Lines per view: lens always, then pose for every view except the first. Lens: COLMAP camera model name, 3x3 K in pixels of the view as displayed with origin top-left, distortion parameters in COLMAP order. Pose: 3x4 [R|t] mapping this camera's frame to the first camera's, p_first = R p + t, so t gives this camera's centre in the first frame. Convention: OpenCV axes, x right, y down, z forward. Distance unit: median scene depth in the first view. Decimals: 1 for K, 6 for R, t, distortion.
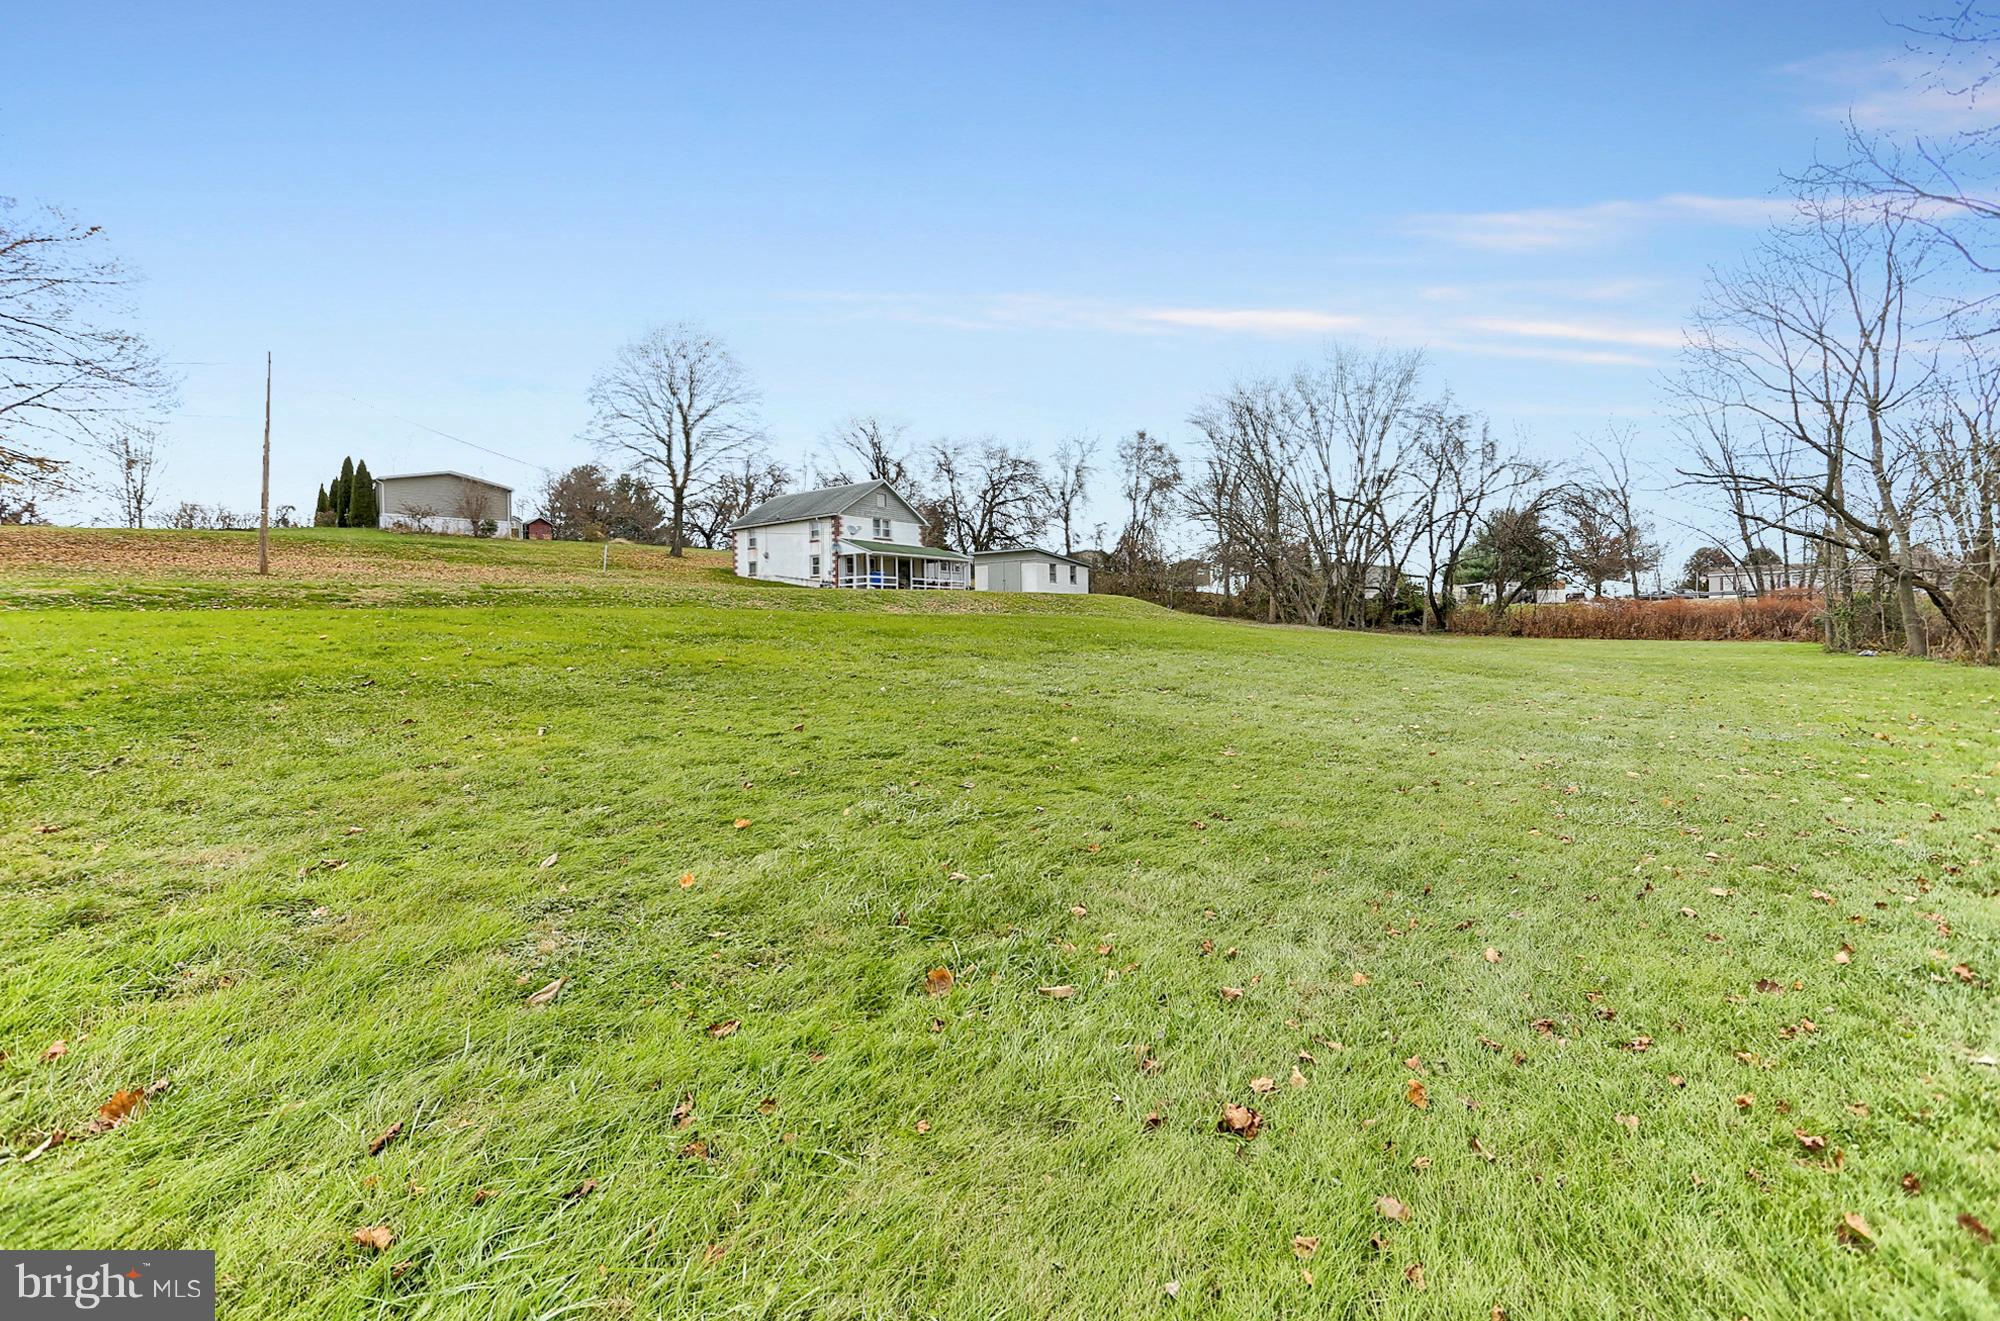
lens RADIAL K [[1030.4, 0, 1018.3], [0, 1030.4, 596.3], [0, 0, 1]] dist [-0.001648, 0.000836]
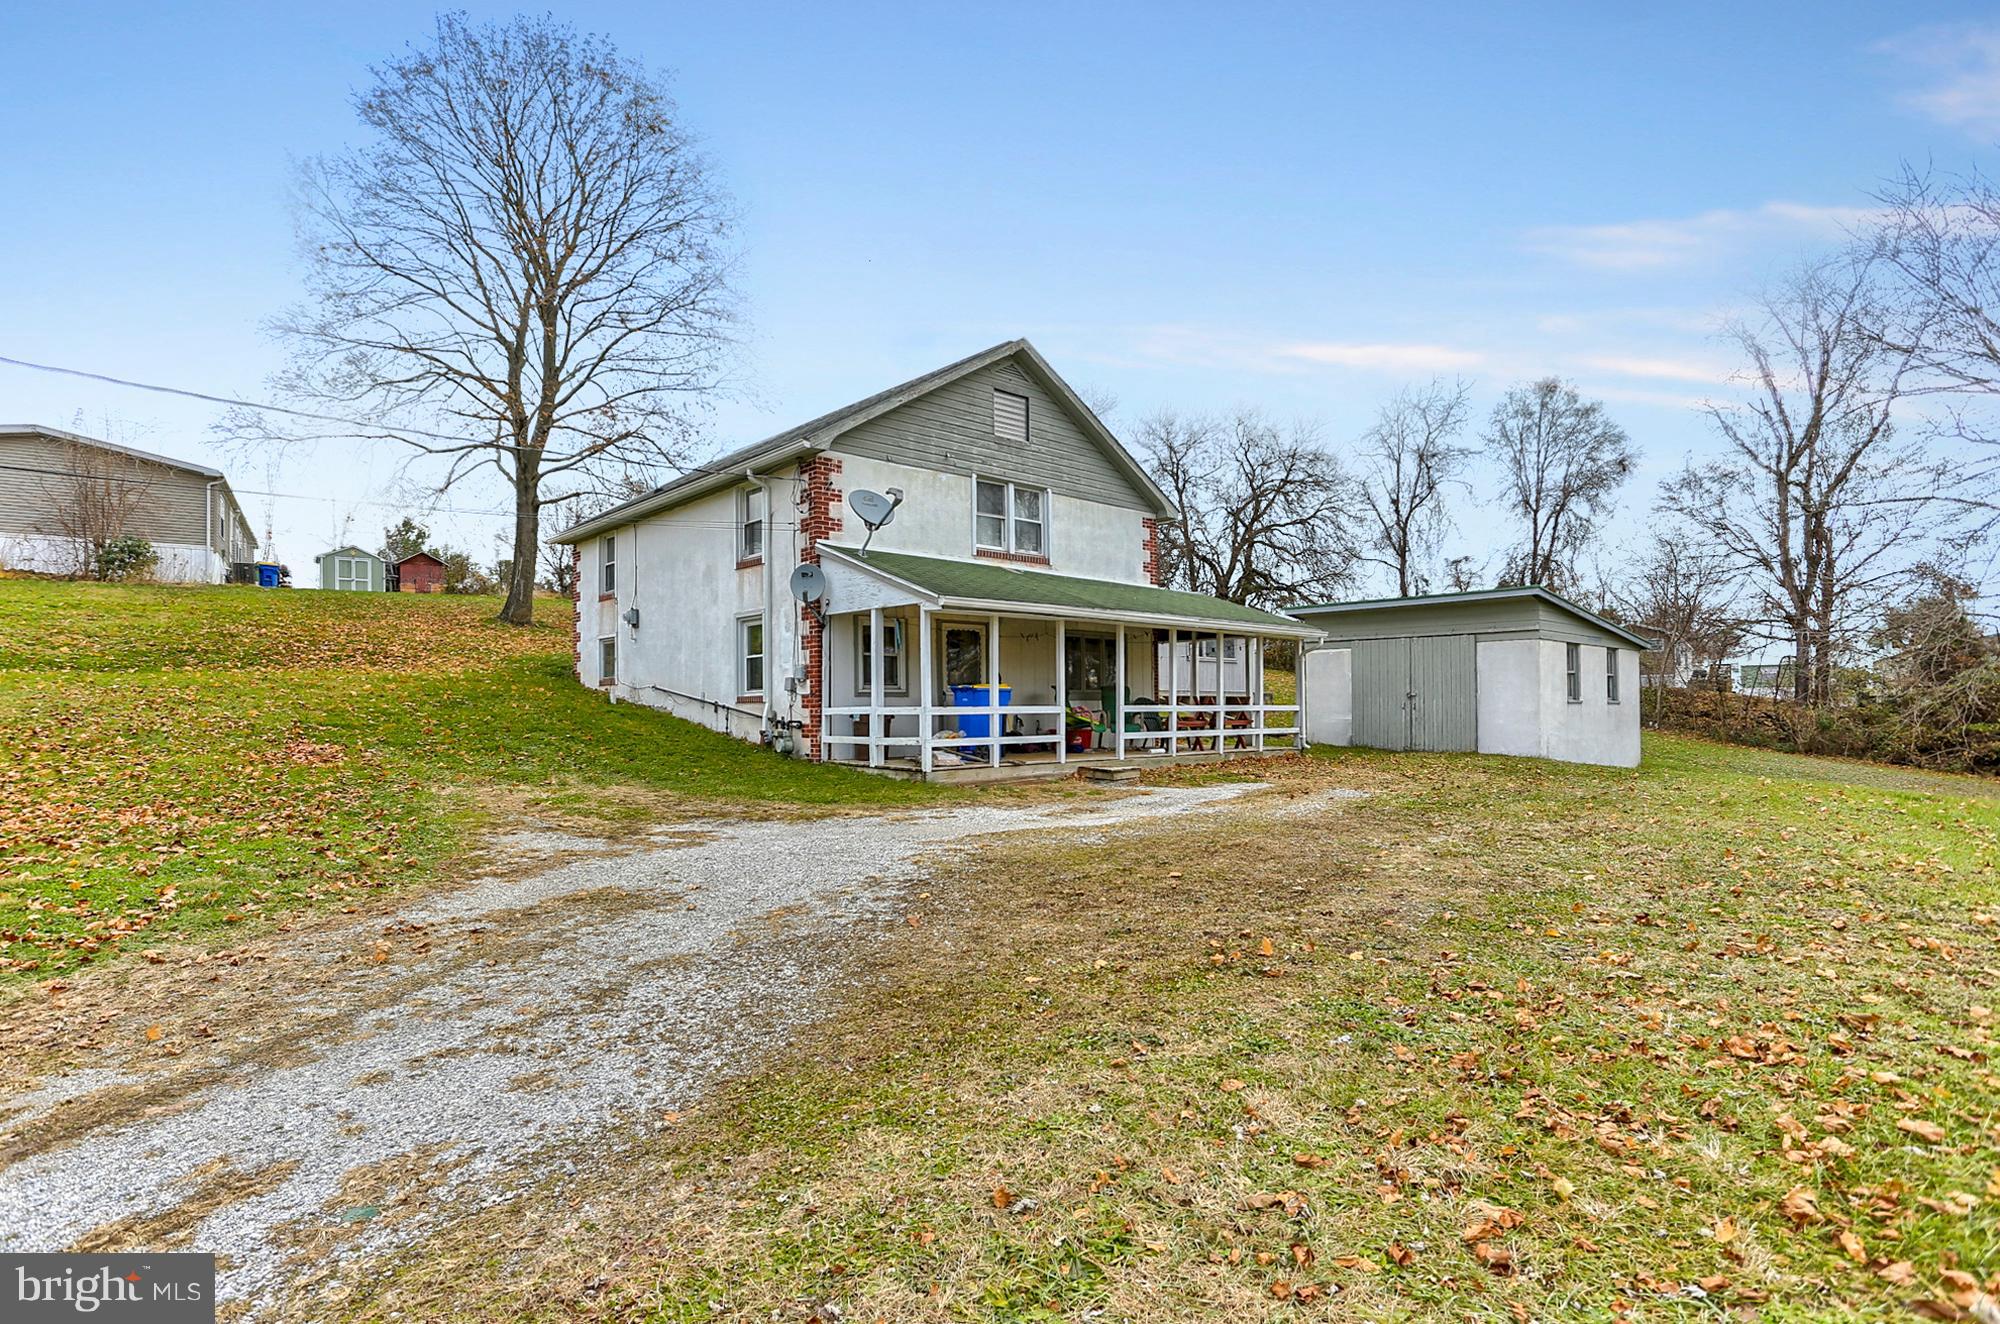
lens RADIAL K [[1030.4, 0, 1032.4], [0, 1030.4, 693.5], [0, 0, 1]] dist [-0.001648, 0.000836]
pose [[0.985041, 0.007607, -0.172150, -0.072870], [-0.002533, 0.999556, 0.029673, -0.025287], [0.172299, -0.028793, 0.984624, 0.671726]]
